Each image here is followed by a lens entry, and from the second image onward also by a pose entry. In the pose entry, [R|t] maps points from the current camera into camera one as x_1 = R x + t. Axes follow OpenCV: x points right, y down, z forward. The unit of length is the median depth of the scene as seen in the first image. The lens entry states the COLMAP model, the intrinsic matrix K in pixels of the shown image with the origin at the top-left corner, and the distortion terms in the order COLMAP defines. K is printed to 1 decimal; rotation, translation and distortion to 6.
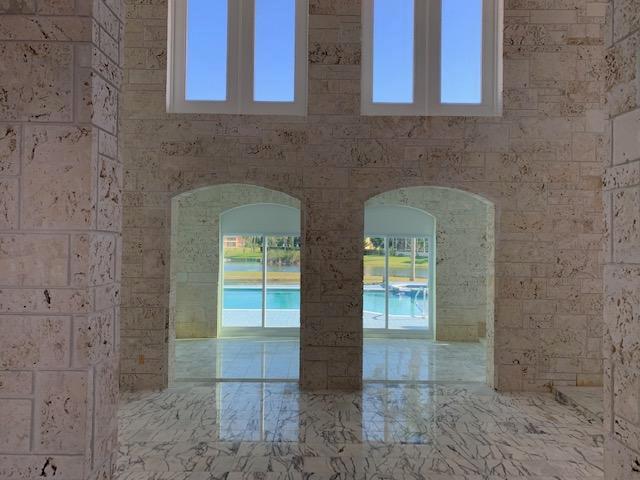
lens RADIAL K [[484.5, 0, 319.3], [0, 484.5, 238.2], [0, 0, 1]] dist [0.041353, -0.032788]
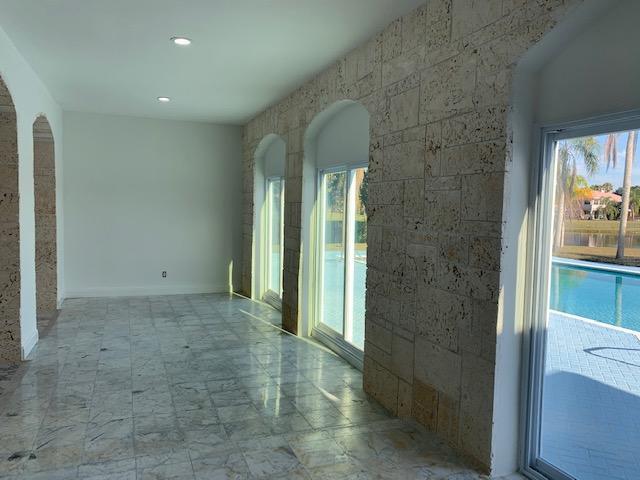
lens RADIAL K [[486.5, 0, 321.4], [0, 486.5, 240.6], [0, 0, 1]] dist [-0.003746, -0.003922]
pose [[0.357868, 0.059334, -0.931885, 0.964226], [-0.006754, 0.998118, 0.060957, 0.067708], [0.933748, -0.015520, 0.357595, 1.205842]]
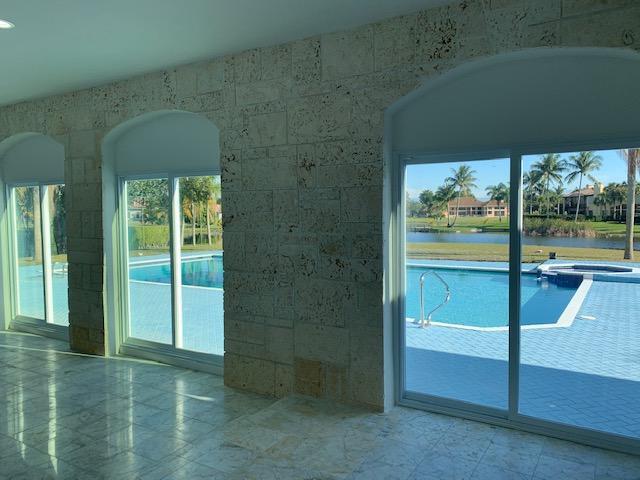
lens RADIAL K [[484.5, 0, 319.3], [0, 484.5, 238.2], [0, 0, 1]] dist [0.041353, -0.032788]
pose [[0.850139, 0.008840, -0.526484, 0.863984], [0.022923, 0.998290, 0.053778, 0.061774], [0.526059, -0.057787, 0.848483, 0.971586]]
